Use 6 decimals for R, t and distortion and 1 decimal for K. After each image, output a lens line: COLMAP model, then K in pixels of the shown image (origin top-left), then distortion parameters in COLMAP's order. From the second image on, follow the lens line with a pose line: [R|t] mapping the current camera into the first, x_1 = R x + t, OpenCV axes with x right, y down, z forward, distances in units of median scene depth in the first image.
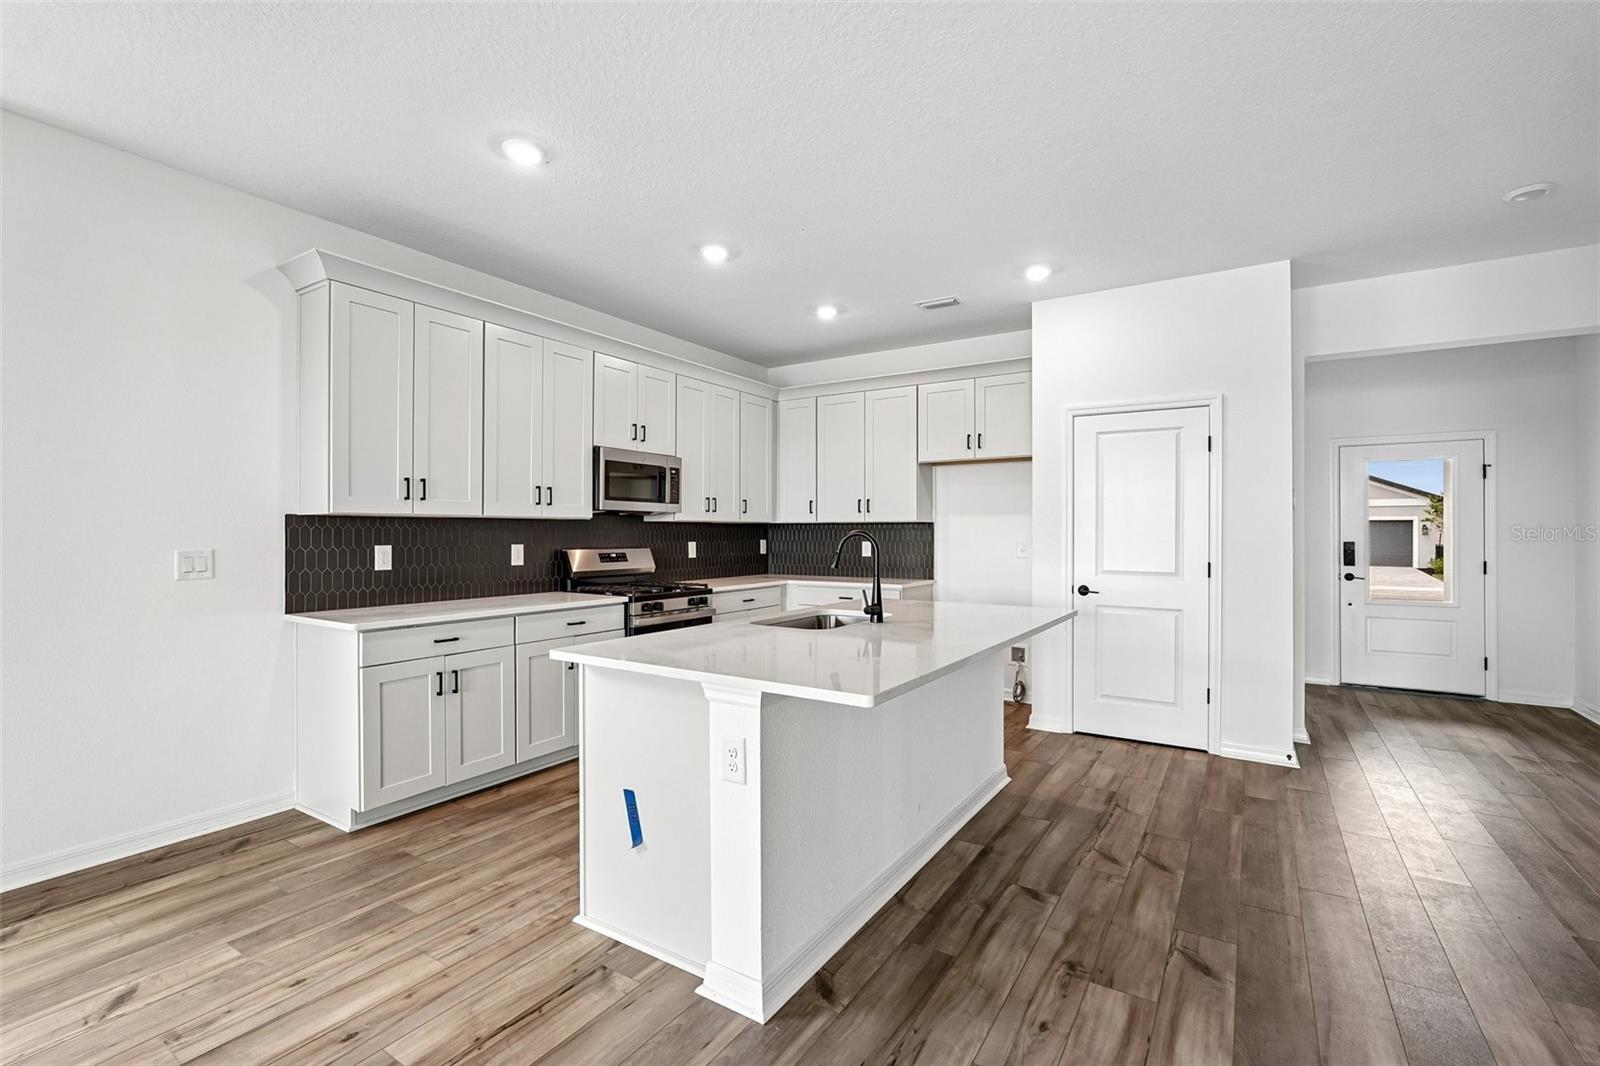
lens RADIAL K [[716.5, 0, 808.0], [0, 716.5, 526.1], [0, 0, 1]] dist [0.003865, 0.000440]
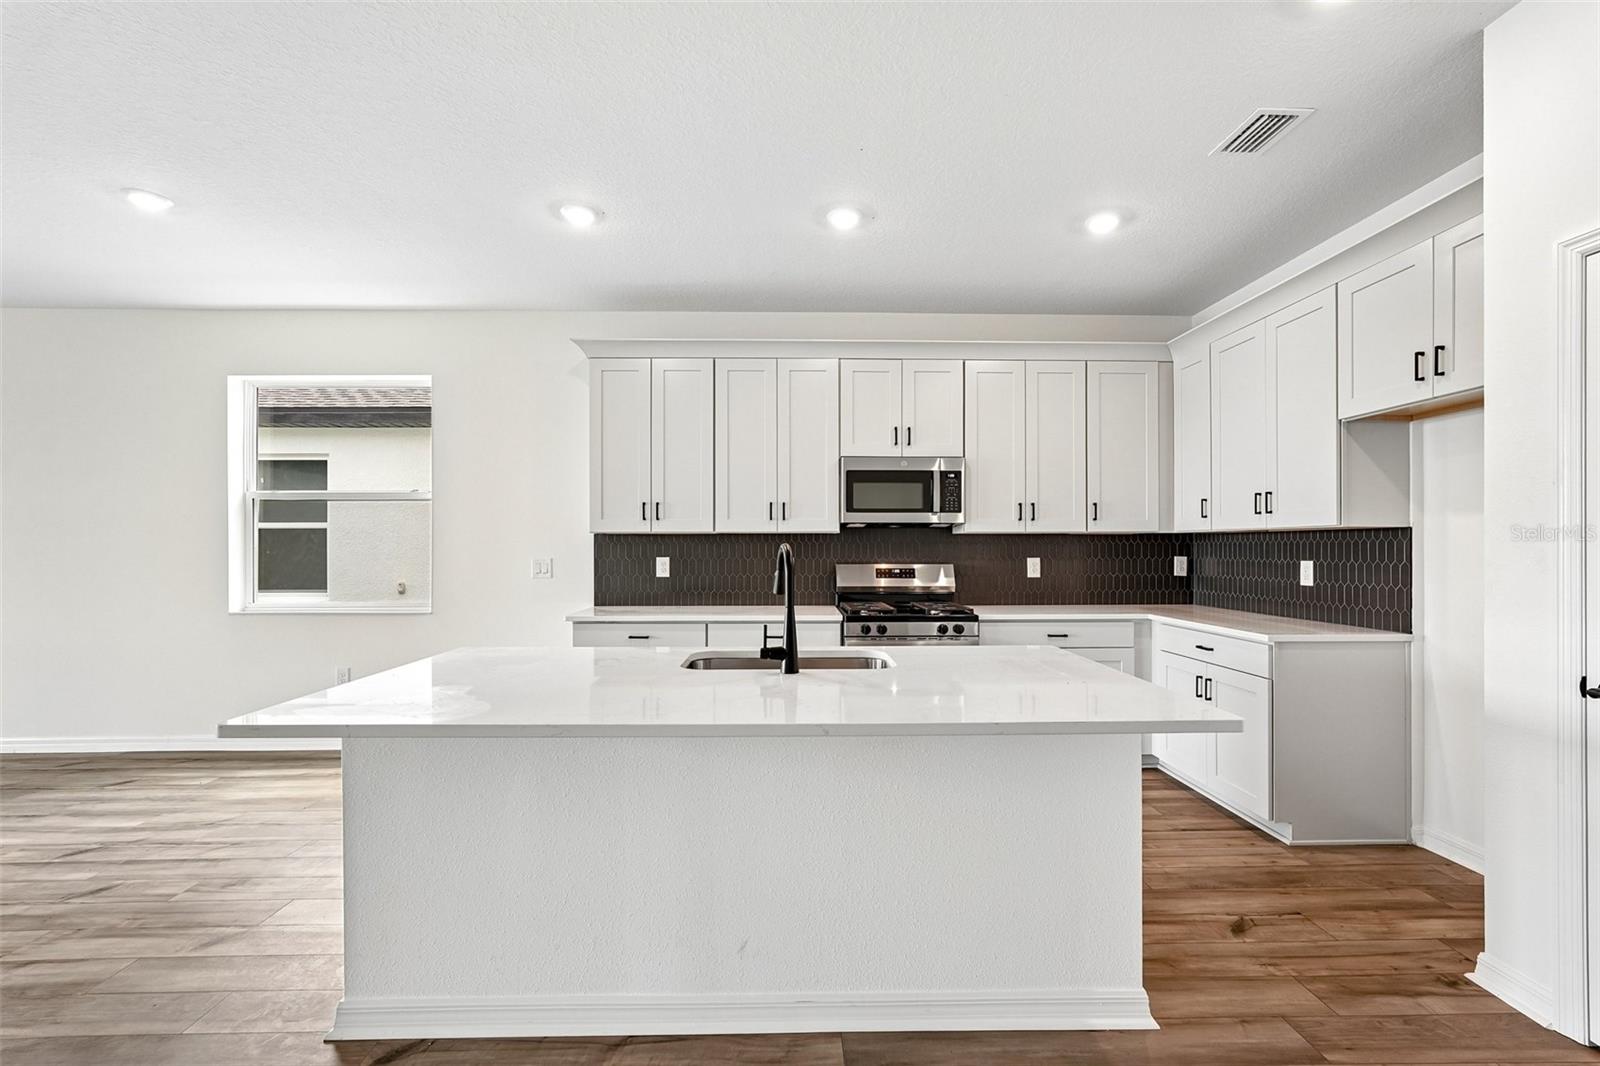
lens RADIAL K [[717.0, 0, 811.7], [0, 717.0, 541.3], [0, 0, 1]] dist [-0.014254, 0.008028]
pose [[0.552922, -0.007754, -0.833197, 0.448135], [0.008695, 0.999956, -0.003536, 0.004583], [0.833188, -0.005290, 0.552965, 0.402218]]
